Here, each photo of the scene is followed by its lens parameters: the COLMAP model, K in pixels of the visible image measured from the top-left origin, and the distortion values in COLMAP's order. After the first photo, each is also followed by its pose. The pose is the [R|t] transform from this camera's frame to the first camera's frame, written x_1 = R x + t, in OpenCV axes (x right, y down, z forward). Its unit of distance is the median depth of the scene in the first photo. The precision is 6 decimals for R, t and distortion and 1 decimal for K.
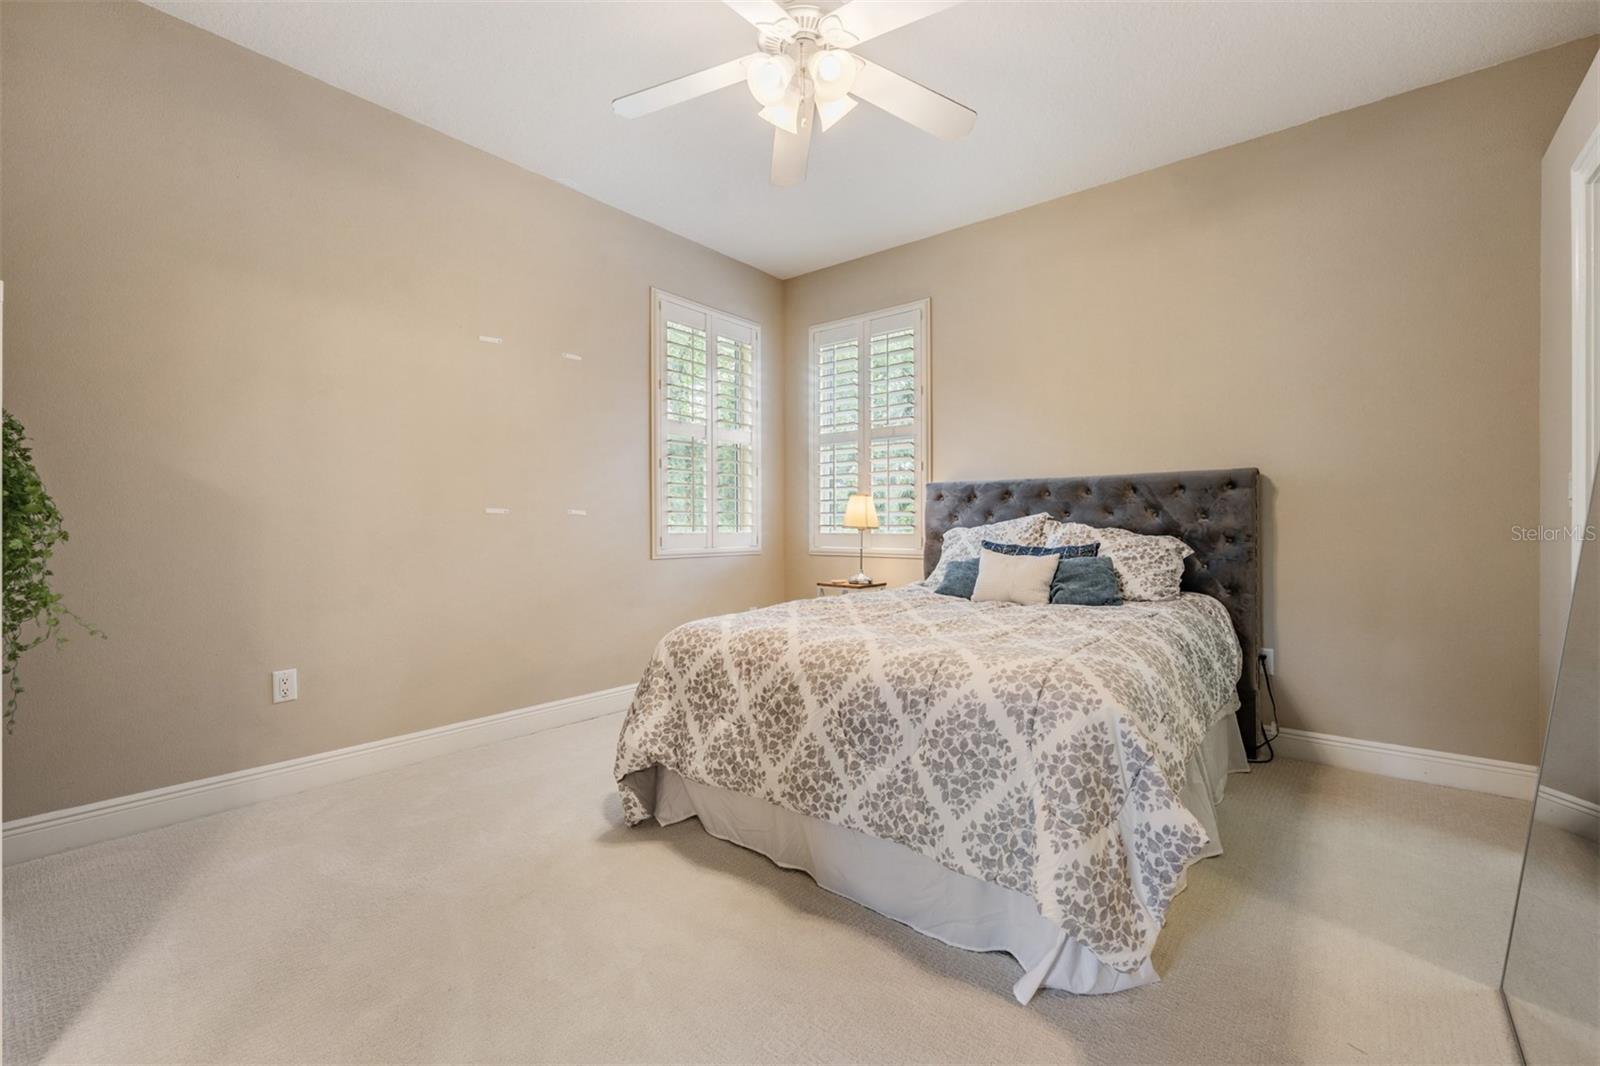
lens RADIAL K [[669.5, 0, 800.0], [0, 669.5, 533.0], [0, 0, 1]] dist [-0.000909, -0.000102]
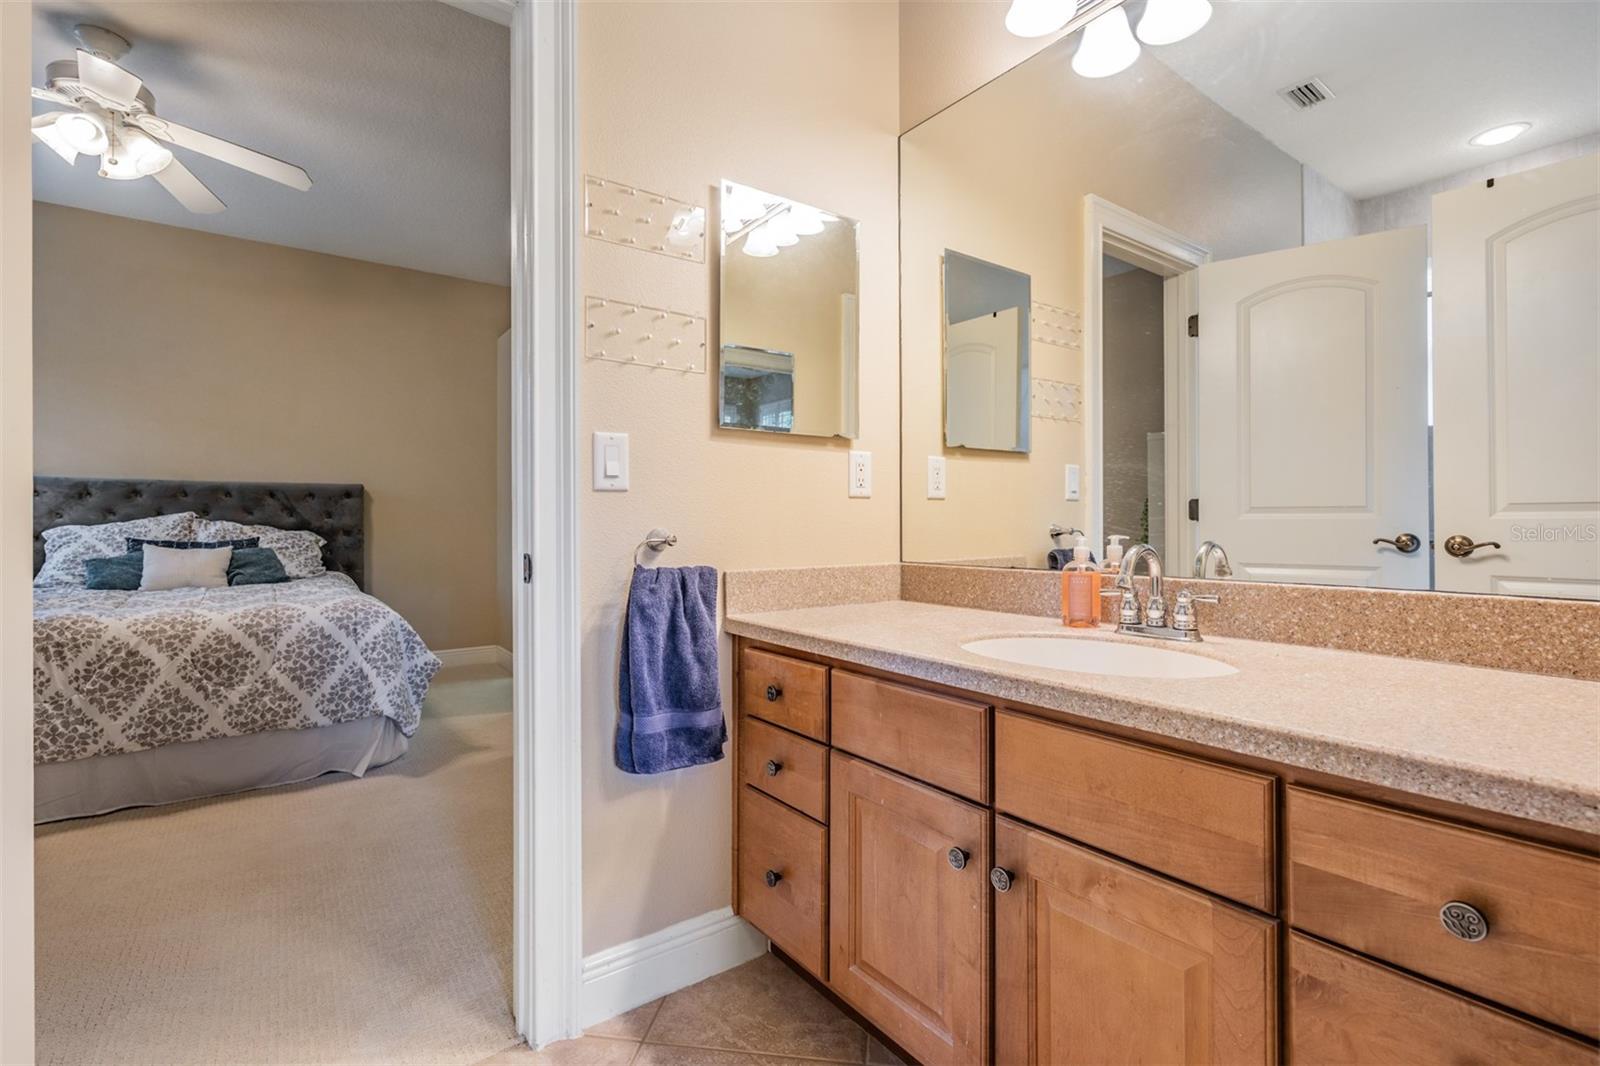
lens RADIAL K [[719.6, 0, 795.8], [0, 719.6, 528.3], [0, 0, 1]] dist [-0.000609, -0.000616]
pose [[0.246640, -0.005233, 0.969093, -0.985072], [0.011984, 0.999925, 0.002350, 0.011720], [-0.969033, 0.011034, 0.246685, -0.514061]]
